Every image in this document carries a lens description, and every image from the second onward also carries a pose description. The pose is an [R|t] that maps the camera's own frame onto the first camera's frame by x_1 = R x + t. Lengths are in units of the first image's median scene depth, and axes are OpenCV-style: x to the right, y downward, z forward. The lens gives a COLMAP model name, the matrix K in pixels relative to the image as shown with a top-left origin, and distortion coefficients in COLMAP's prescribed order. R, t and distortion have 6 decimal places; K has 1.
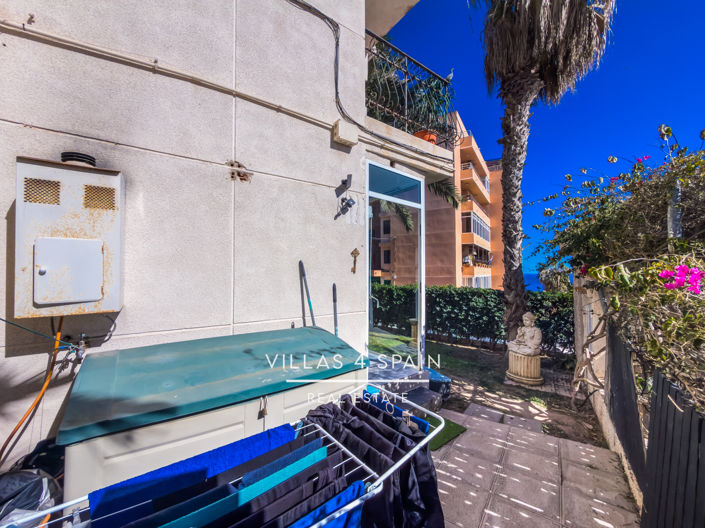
lens RADIAL K [[284.4, 0, 353.3], [0, 284.4, 271.3], [0, 0, 1]] dist [-0.000272, -0.000056]
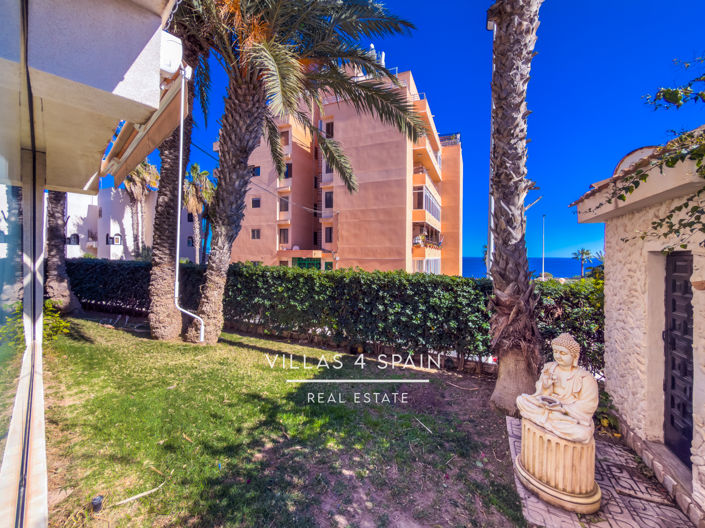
lens RADIAL K [[280.0, 0, 352.5], [0, 280.0, 264.0], [0, 0, 1]] dist [0.000164, 0.000029]
pose [[0.986604, 0.005904, 0.163025, 0.123791], [-0.012141, 0.999231, 0.037290, 0.011135], [-0.162679, -0.038770, 0.985917, 0.371534]]
